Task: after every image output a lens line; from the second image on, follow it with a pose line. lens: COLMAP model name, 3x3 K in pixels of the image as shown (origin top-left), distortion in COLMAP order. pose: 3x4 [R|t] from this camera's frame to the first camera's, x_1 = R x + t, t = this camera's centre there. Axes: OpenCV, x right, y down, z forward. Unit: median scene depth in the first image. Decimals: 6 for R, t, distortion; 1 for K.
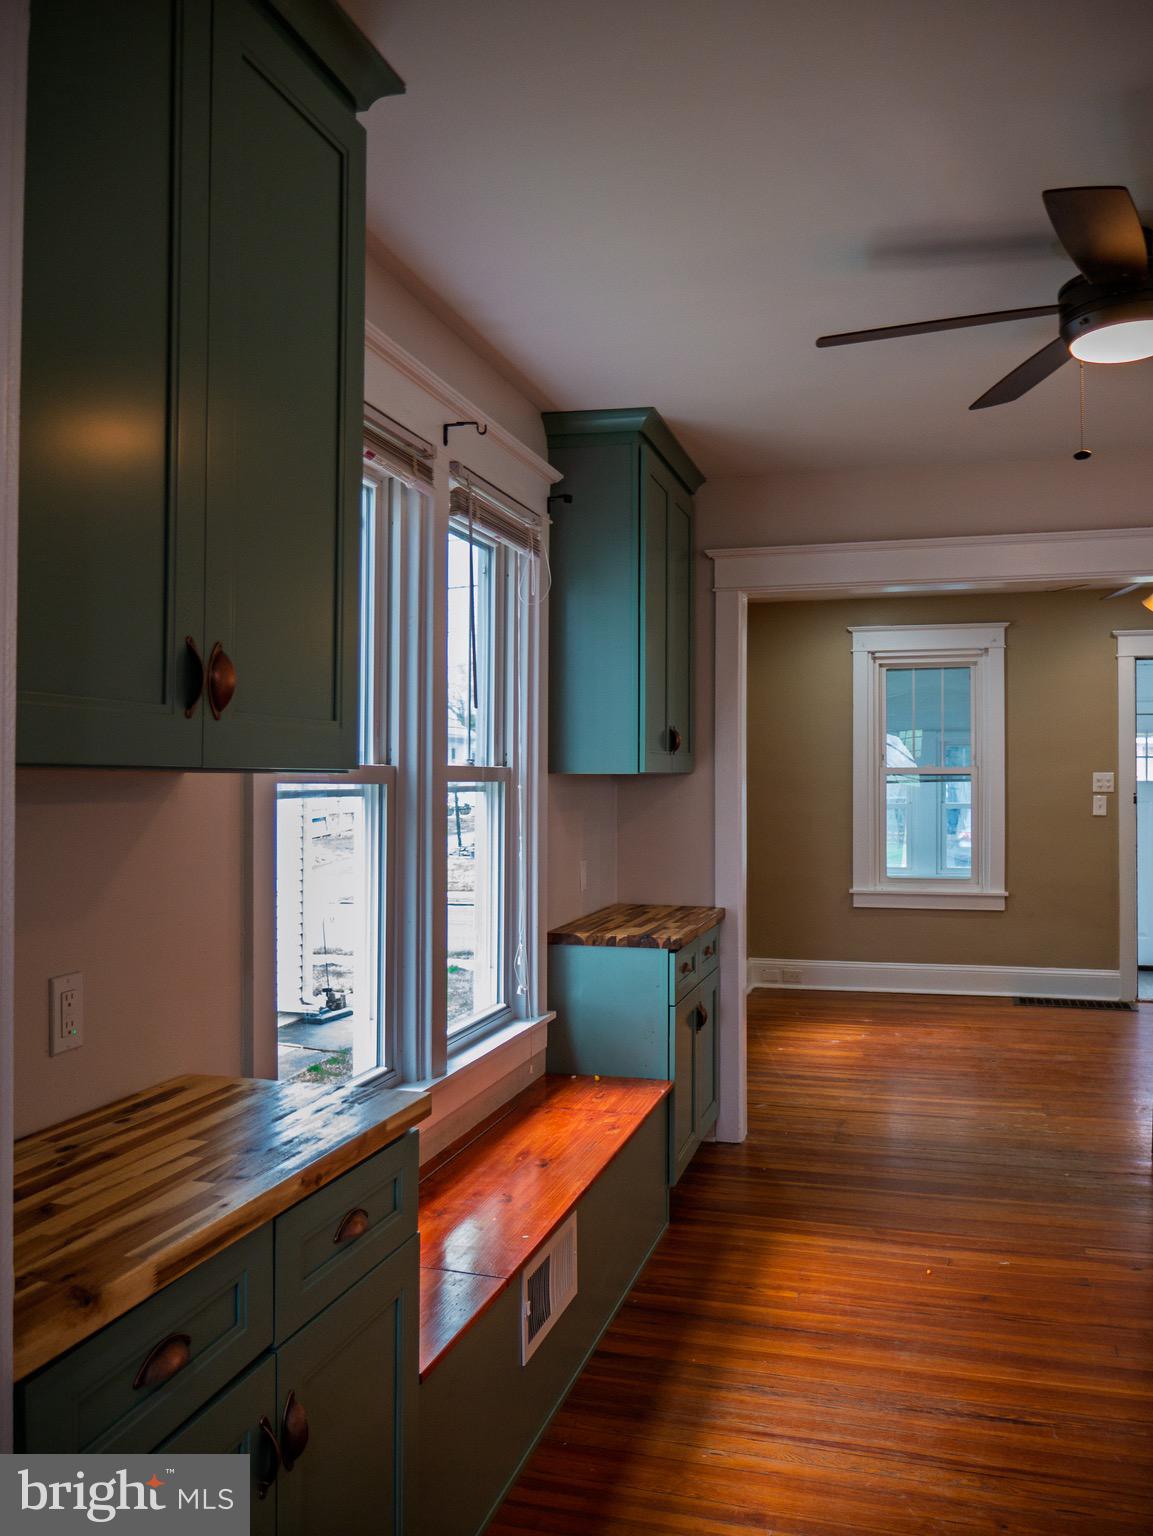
lens RADIAL K [[1279.7, 0, 579.1], [0, 1279.7, 760.6], [0, 0, 1]] dist [-0.025611, 0.010994]
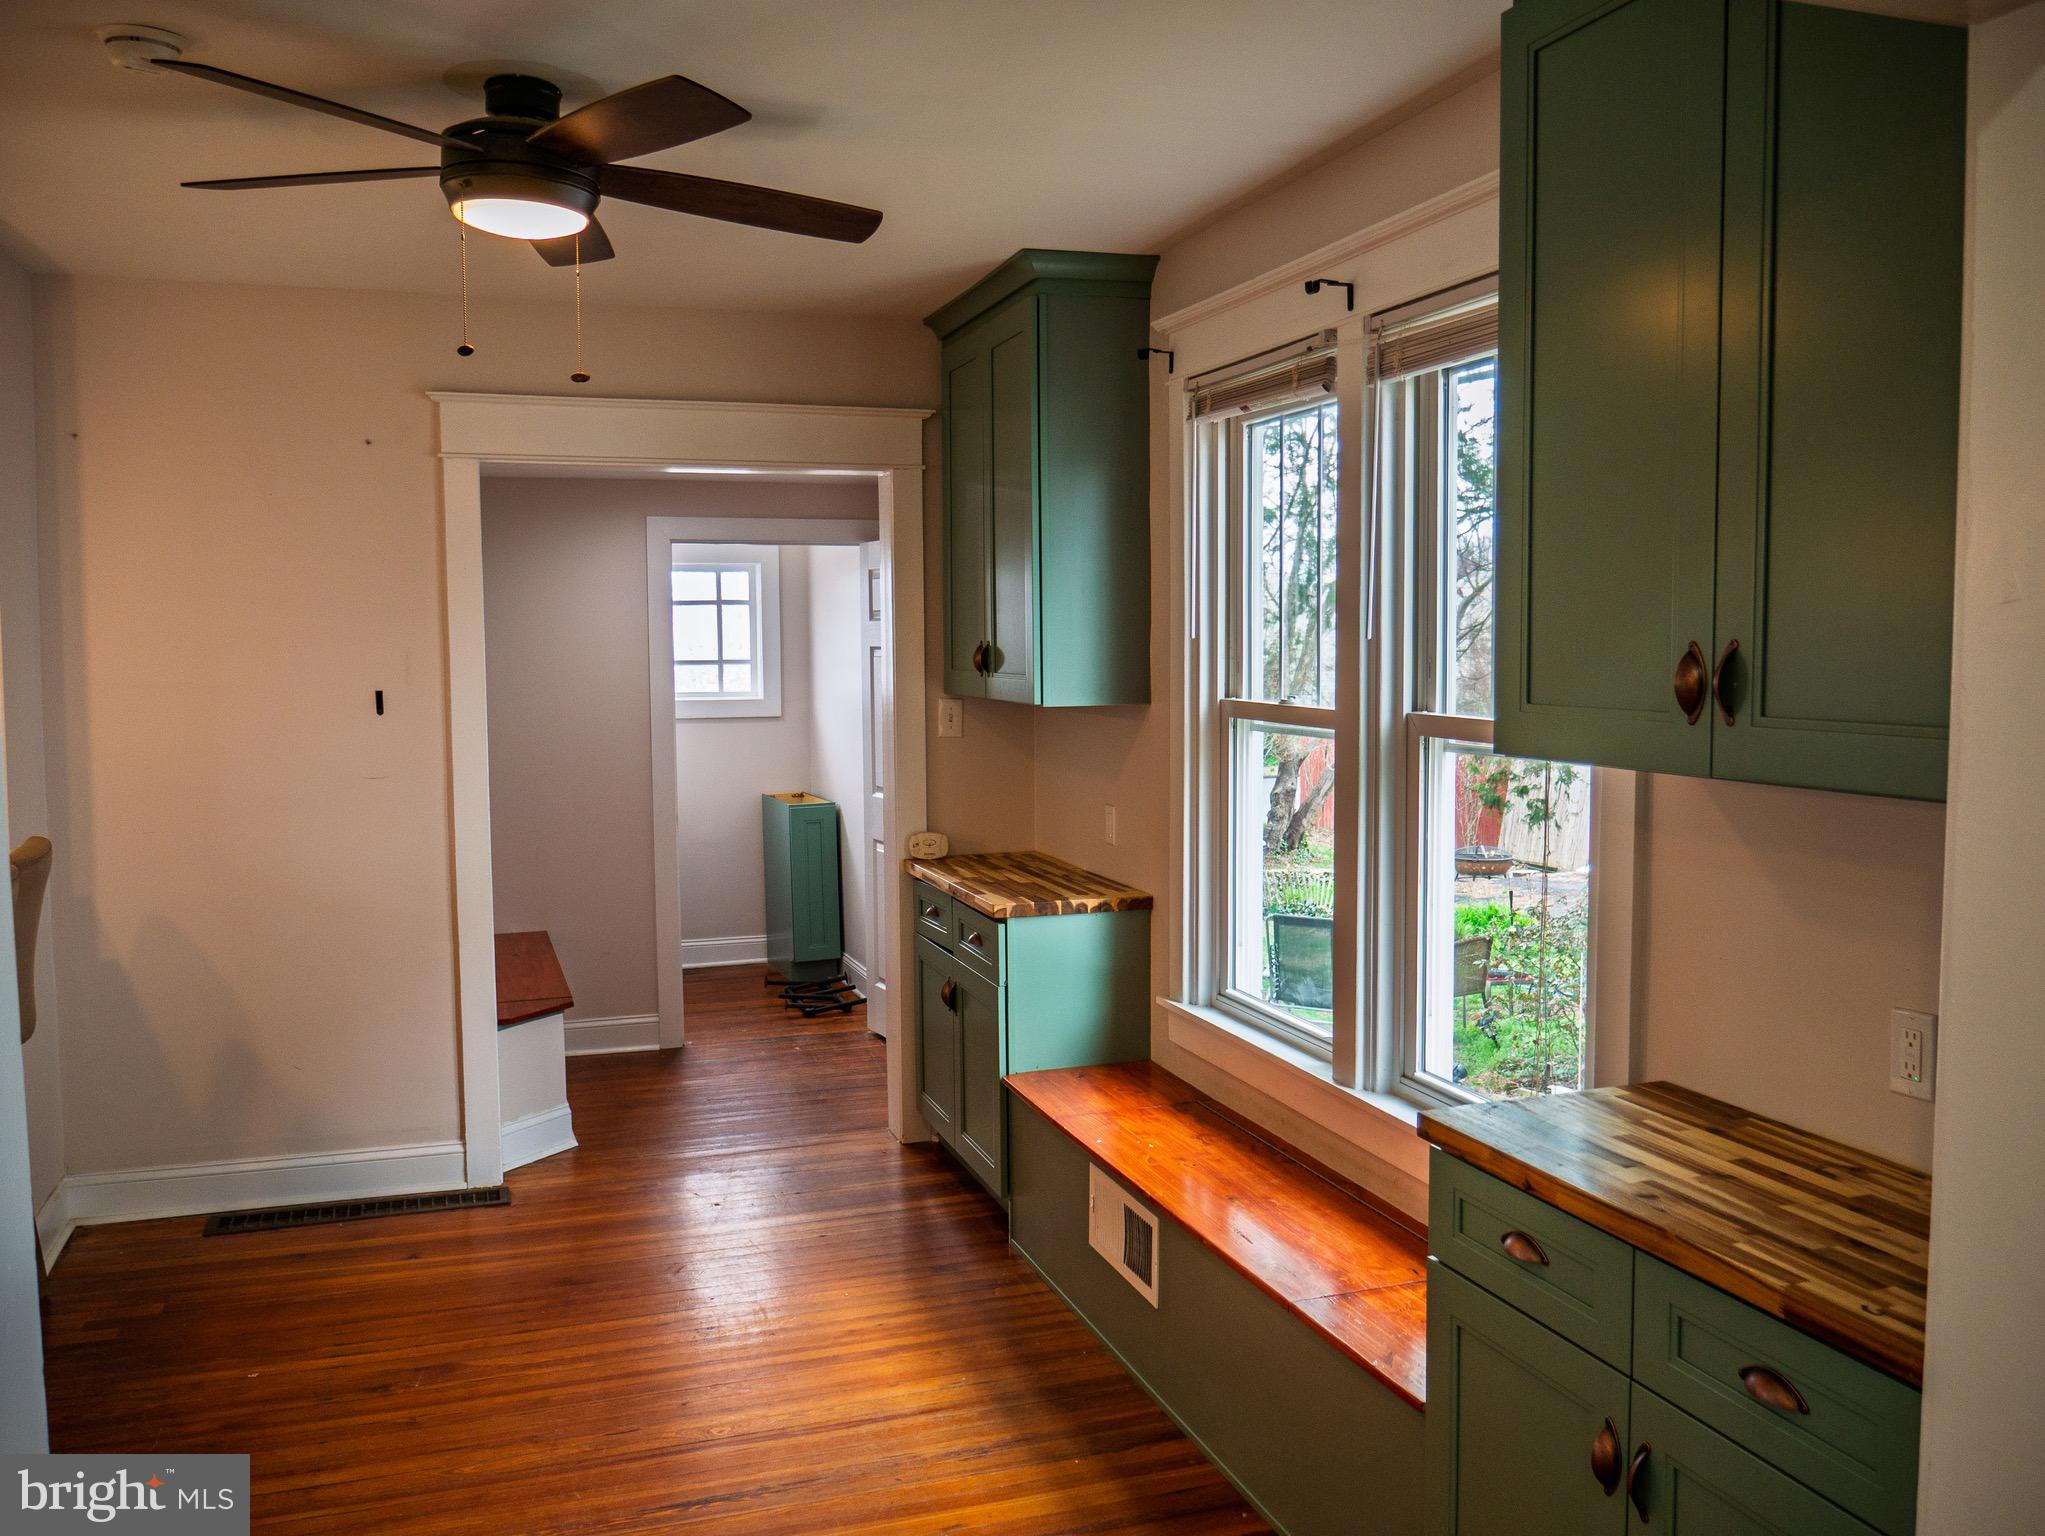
lens RADIAL K [[1703.7, 0, 1025.2], [0, 1703.7, 772.1], [0, 0, 1]] dist [-0.025611, 0.010994]
pose [[-0.826435, 0.057186, -0.560120, 0.782487], [0.018774, 0.997074, 0.074096, -0.048813], [0.562718, 0.050720, -0.825091, 2.083422]]
